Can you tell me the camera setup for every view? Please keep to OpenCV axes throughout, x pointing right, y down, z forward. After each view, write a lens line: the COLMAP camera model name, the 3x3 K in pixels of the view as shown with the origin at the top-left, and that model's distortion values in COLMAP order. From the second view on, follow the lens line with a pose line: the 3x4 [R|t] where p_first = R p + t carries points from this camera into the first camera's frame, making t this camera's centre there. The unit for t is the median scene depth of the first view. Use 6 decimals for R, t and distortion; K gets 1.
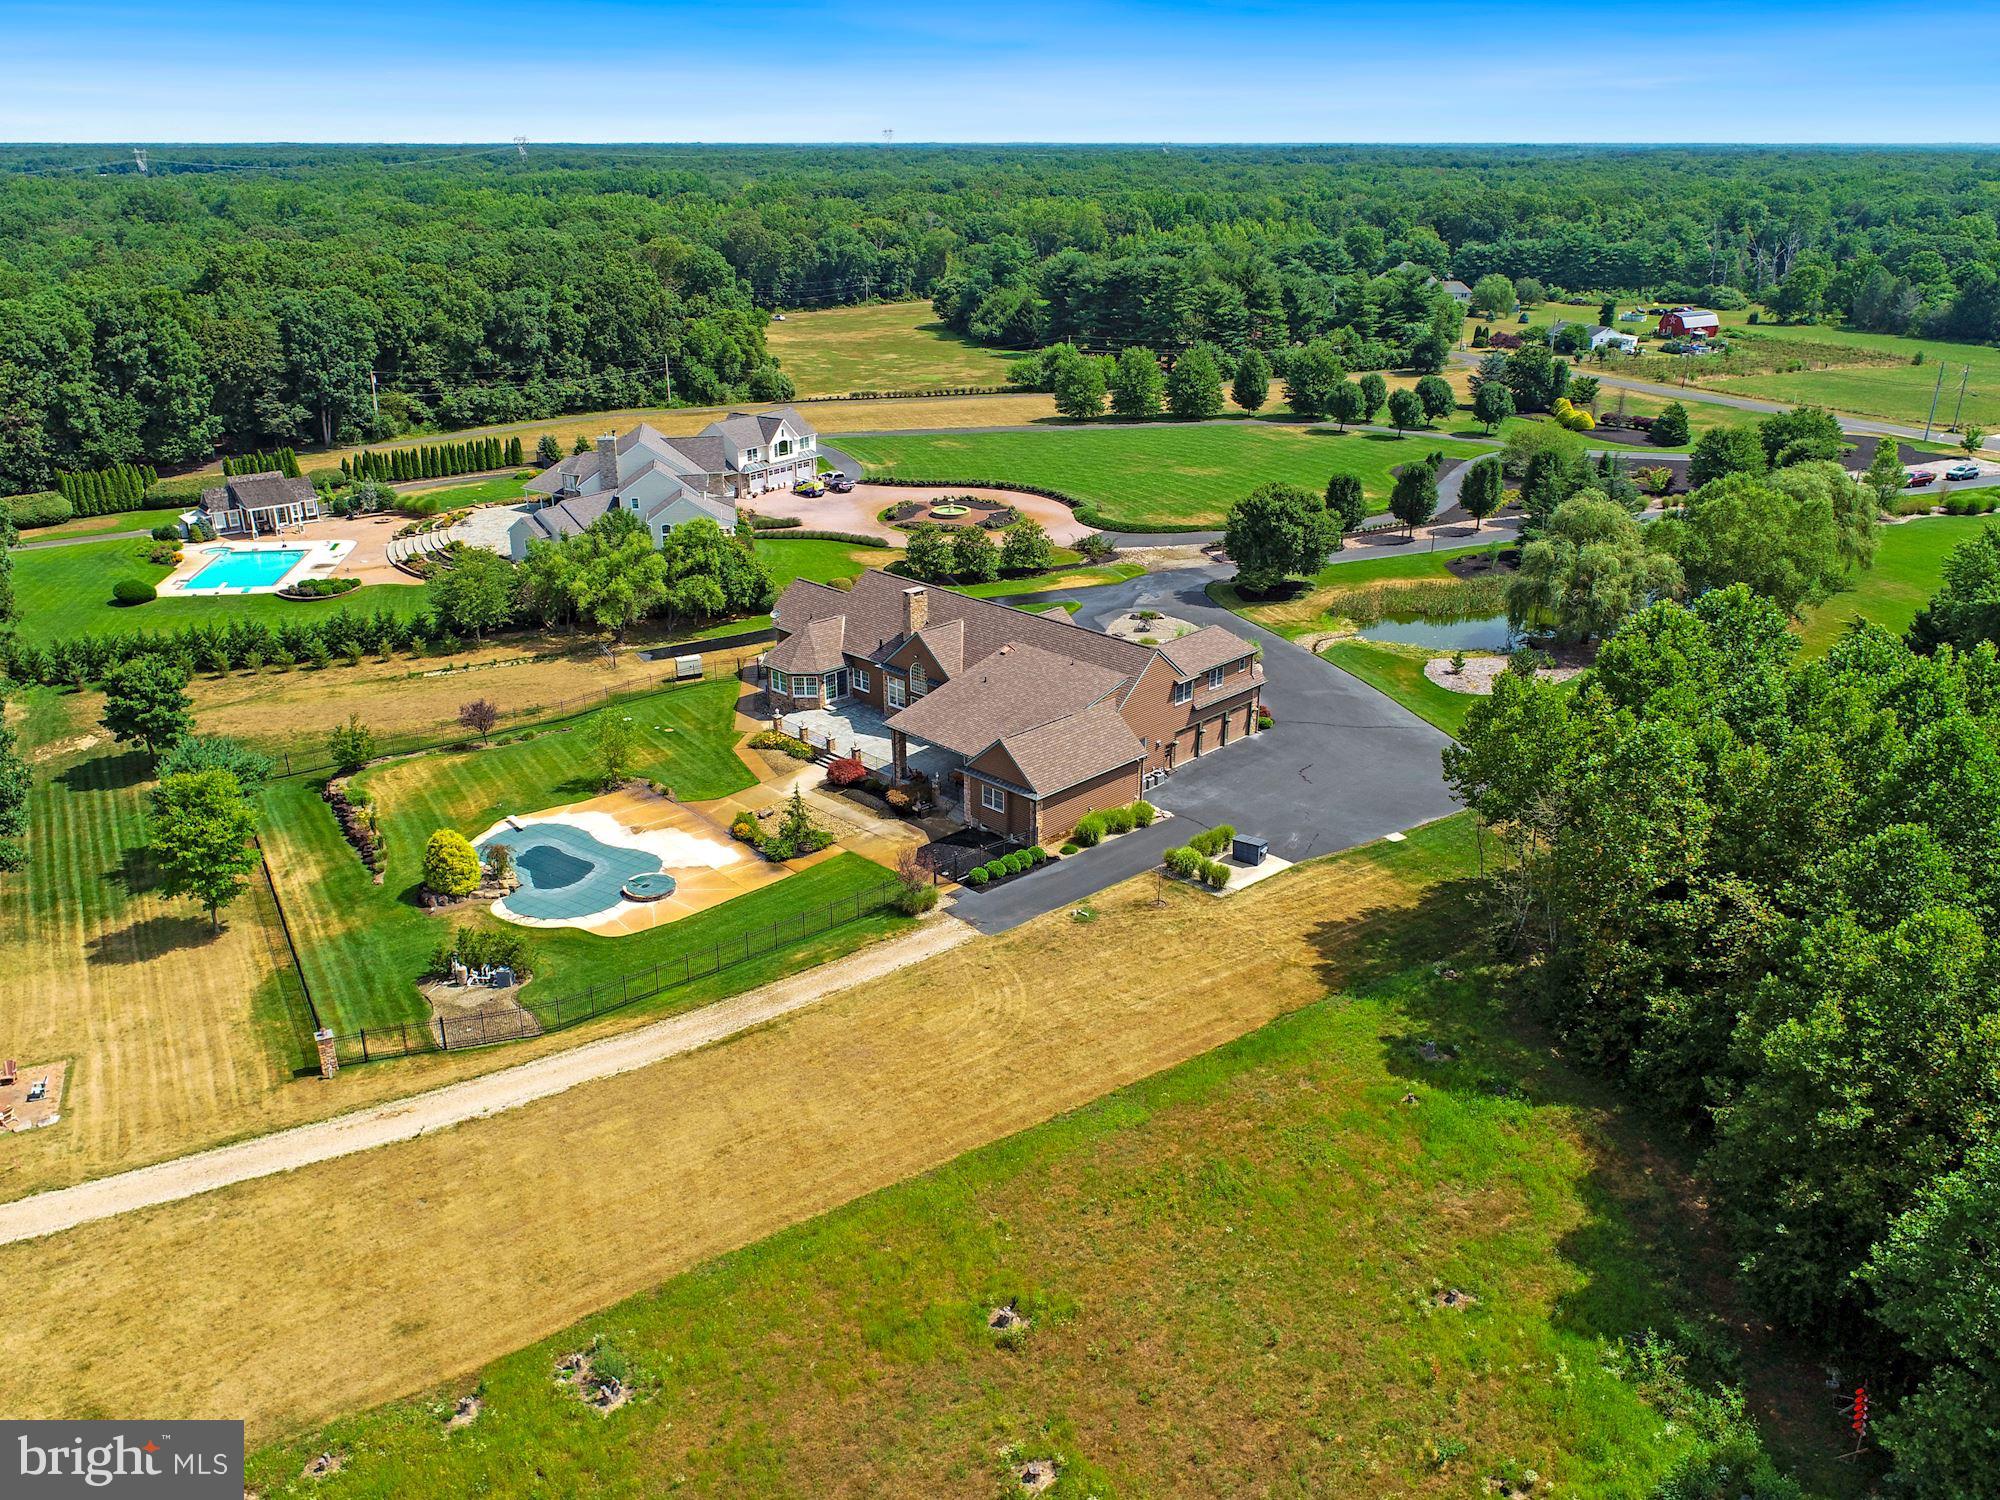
lens RADIAL K [[1517.6, 0, 1000.0], [0, 1517.6, 750.0], [0, 0, 1]] dist [-0.002963, -0.001615]
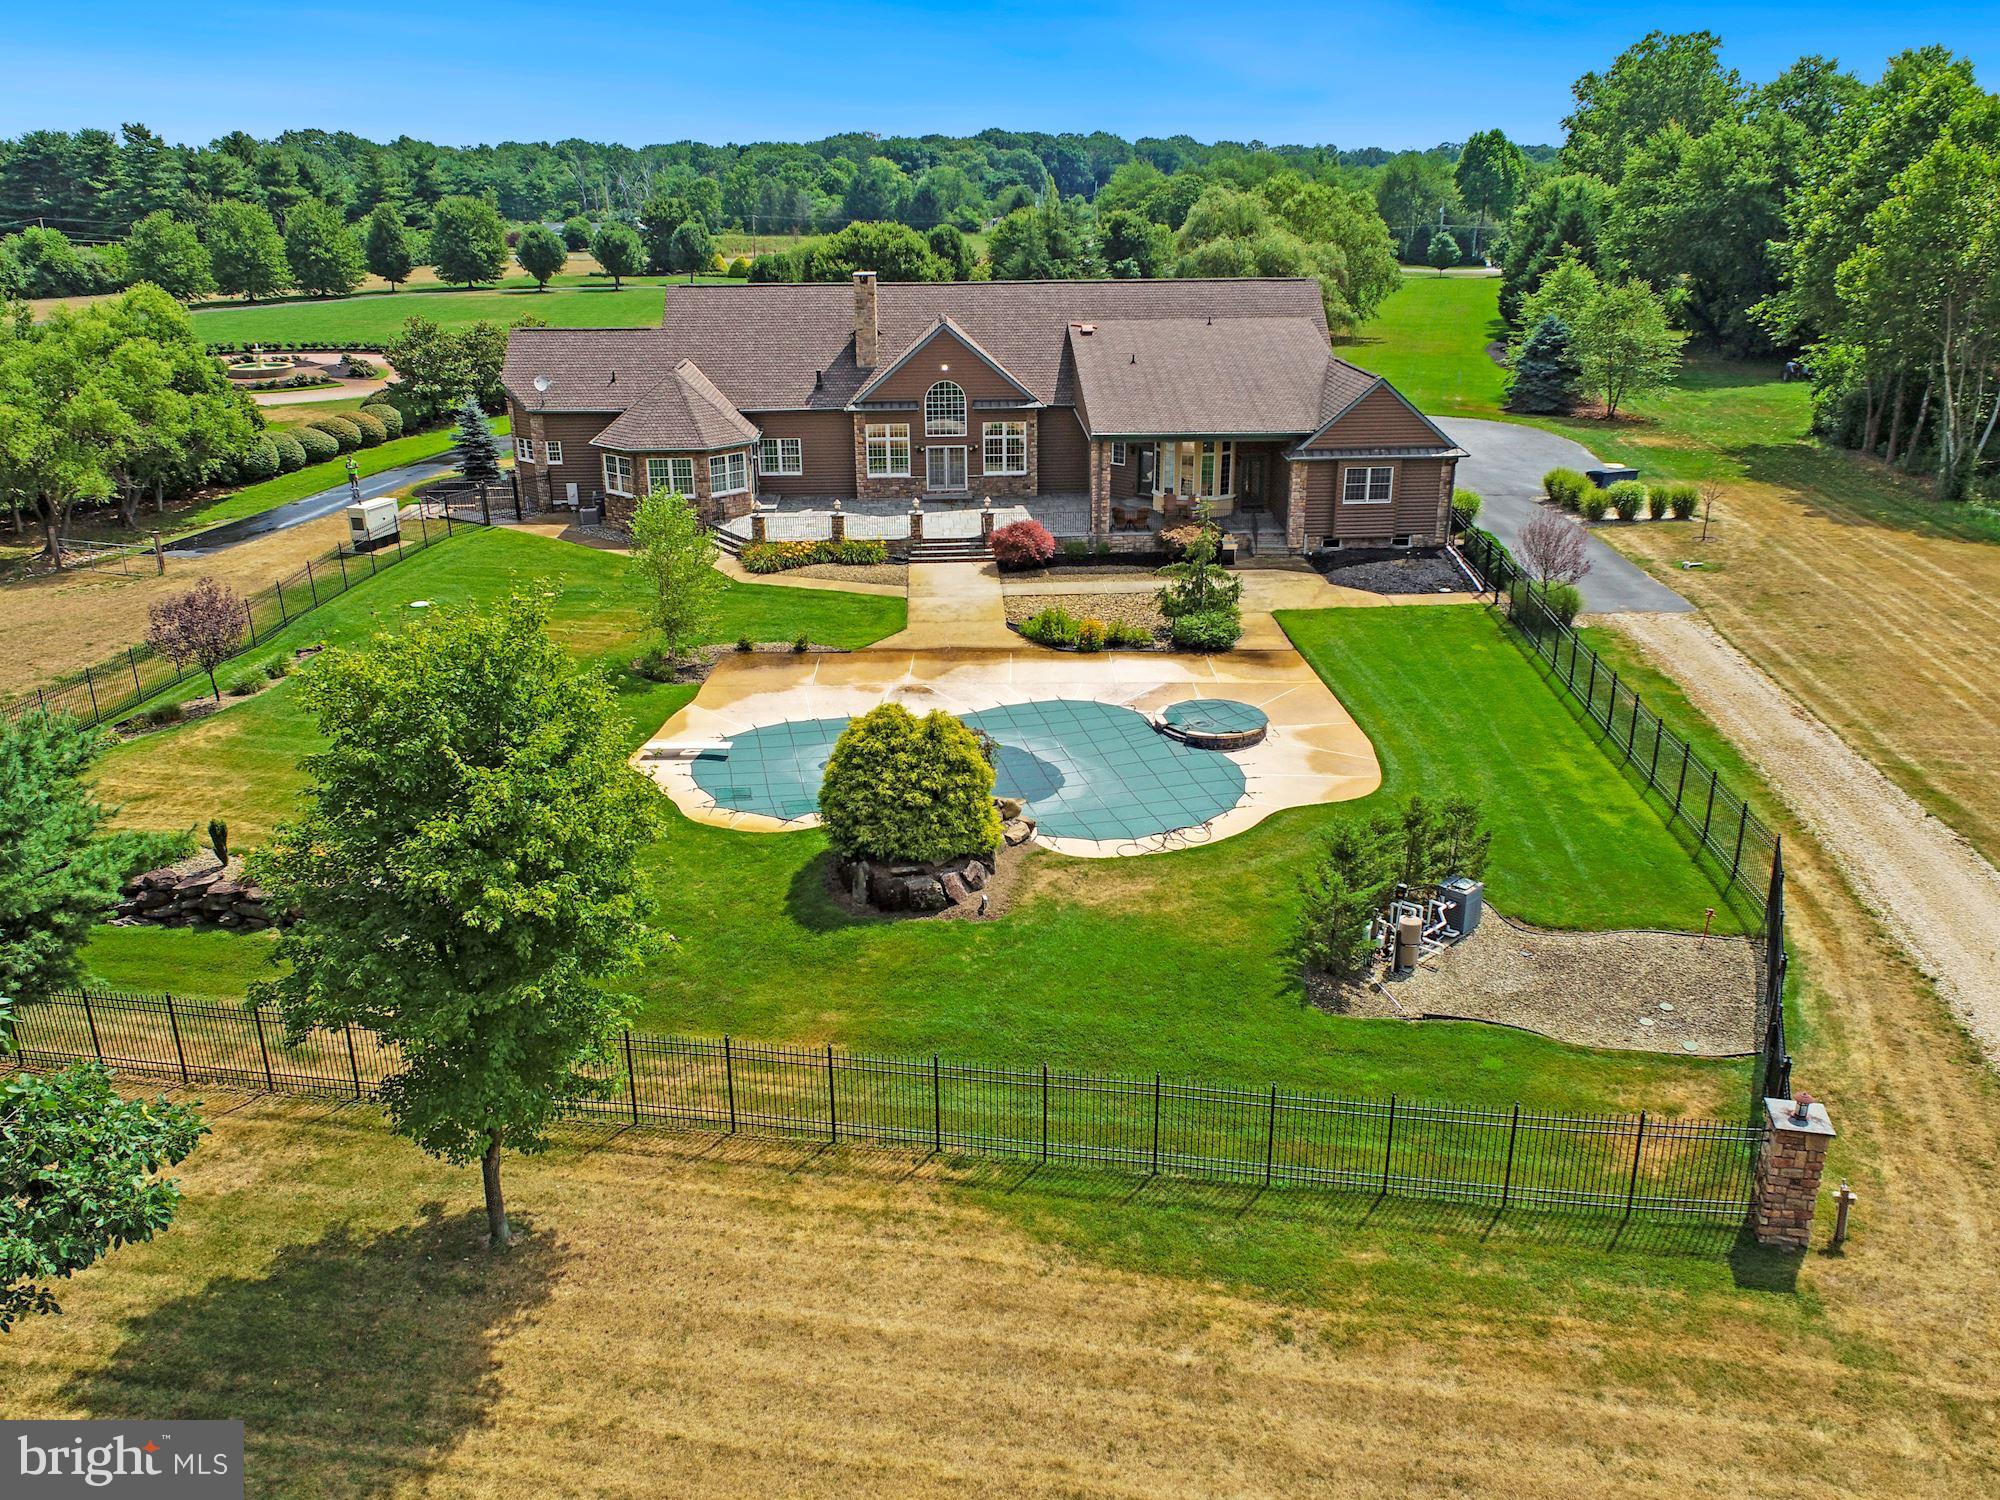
lens RADIAL K [[1547.9, 0, 1000.0], [0, 1547.9, 750.0], [0, 0, 1]] dist [-0.008479, 0.004464]
pose [[0.675572, -0.263421, 0.688630, -0.288499], [0.280238, 0.955642, 0.090637, 0.018420], [-0.681960, 0.131749, 0.719426, 0.340992]]
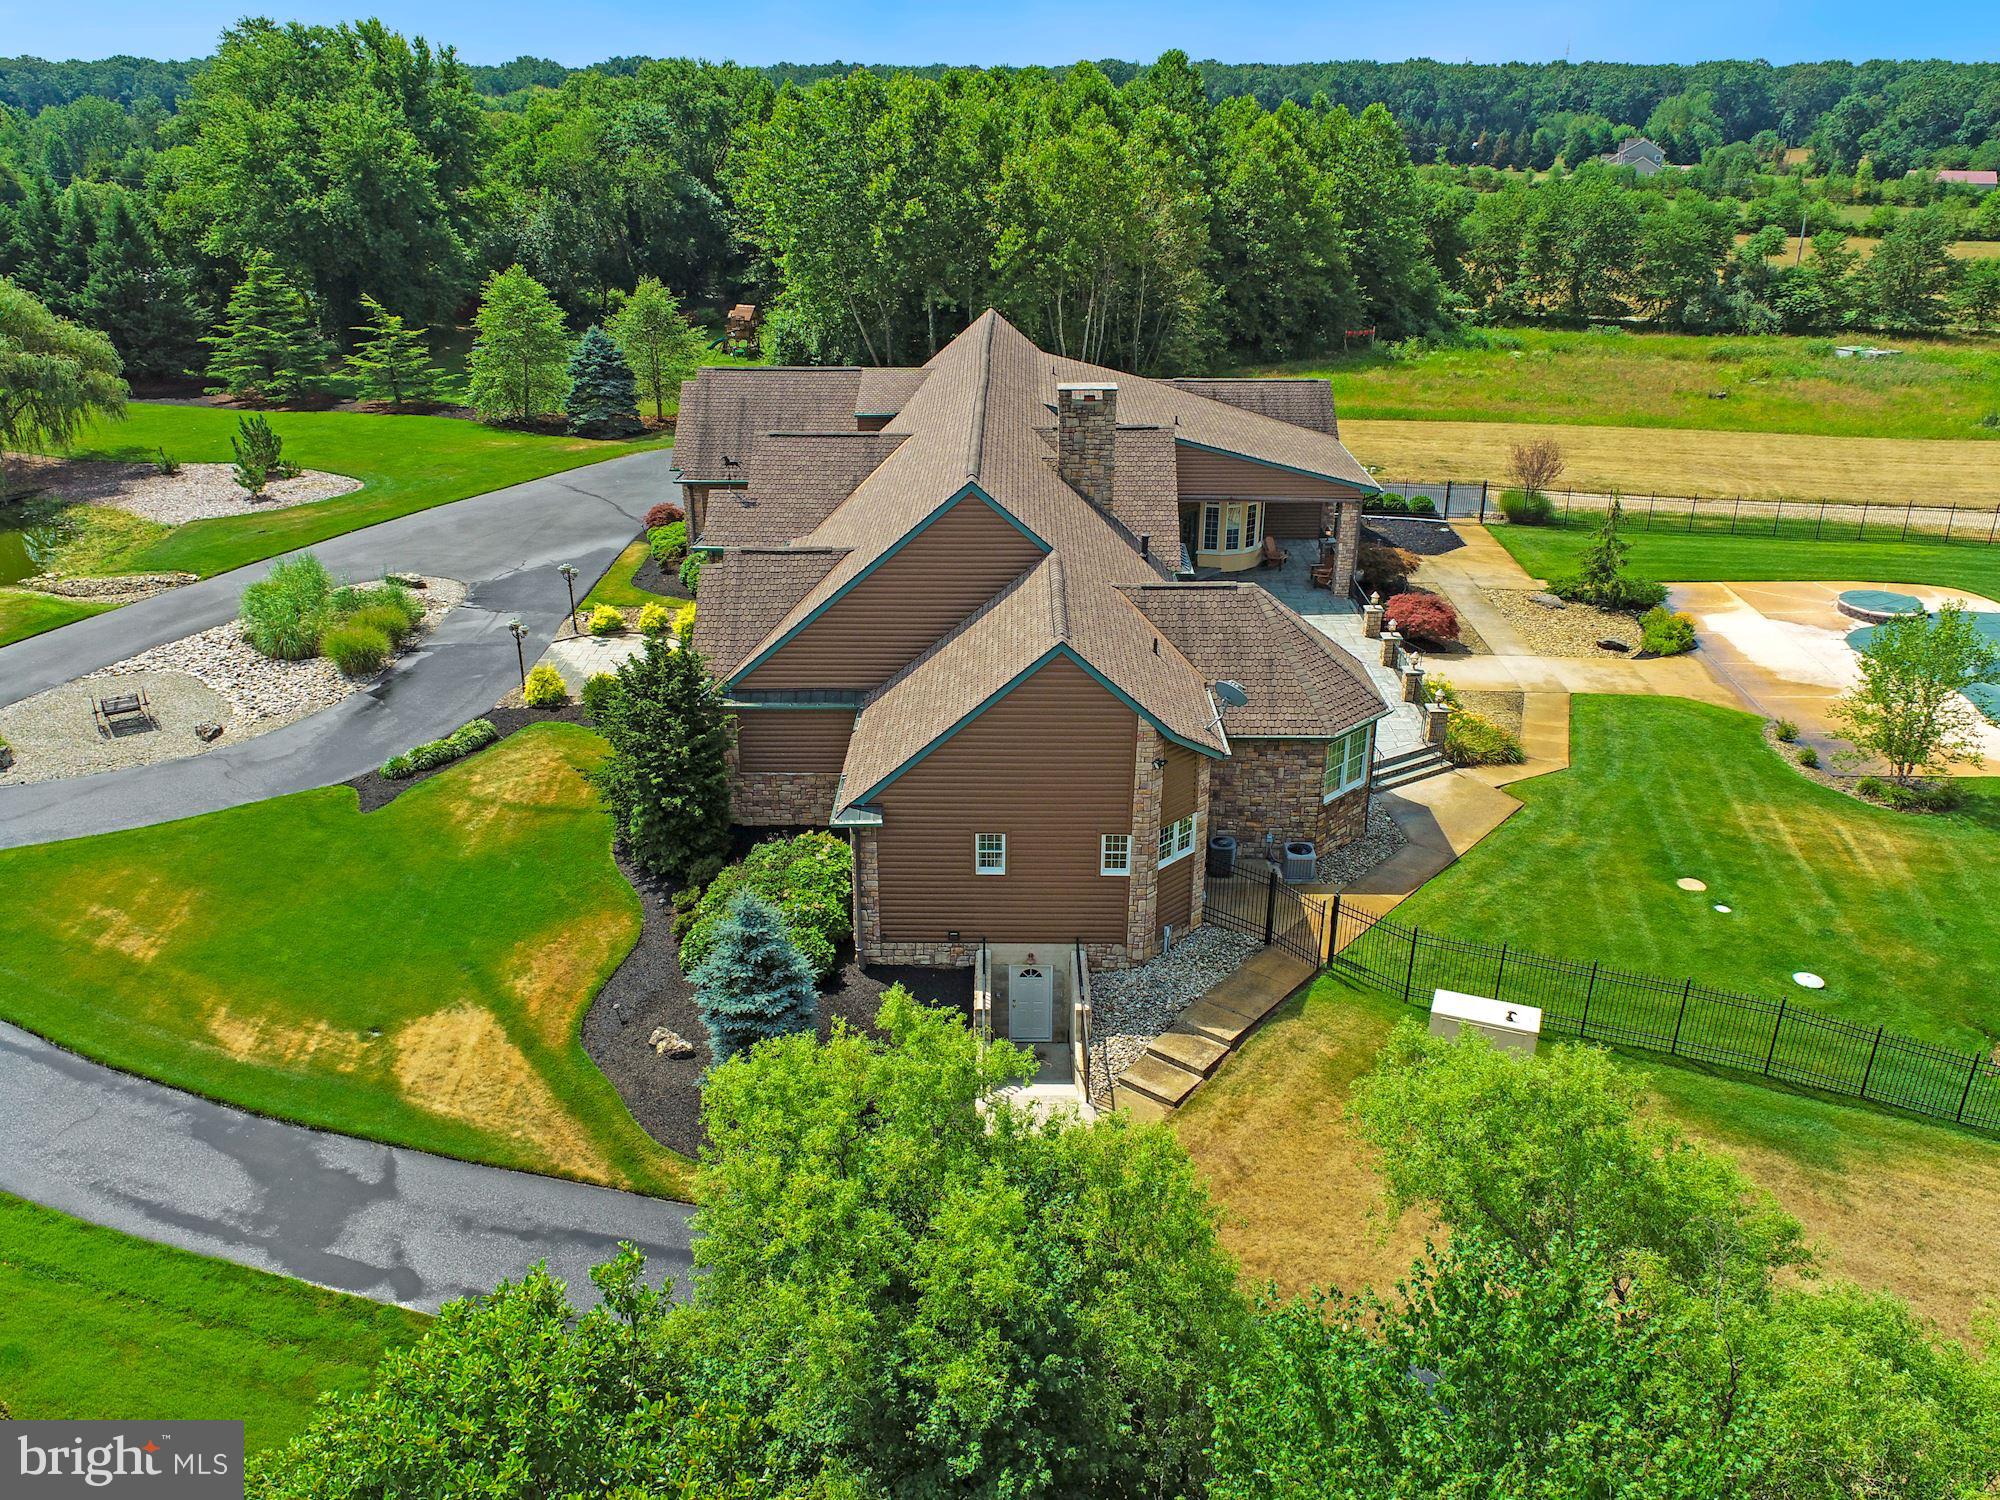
lens RADIAL K [[1528.2, 0, 1000.0], [0, 1528.2, 750.0], [0, 0, 1]] dist [-0.010395, 0.006587]
pose [[-0.696744, -0.288875, 0.656581, -0.197936], [0.266087, 0.745937, 0.610553, -0.171195], [-0.666142, 0.600107, -0.442862, 0.754941]]
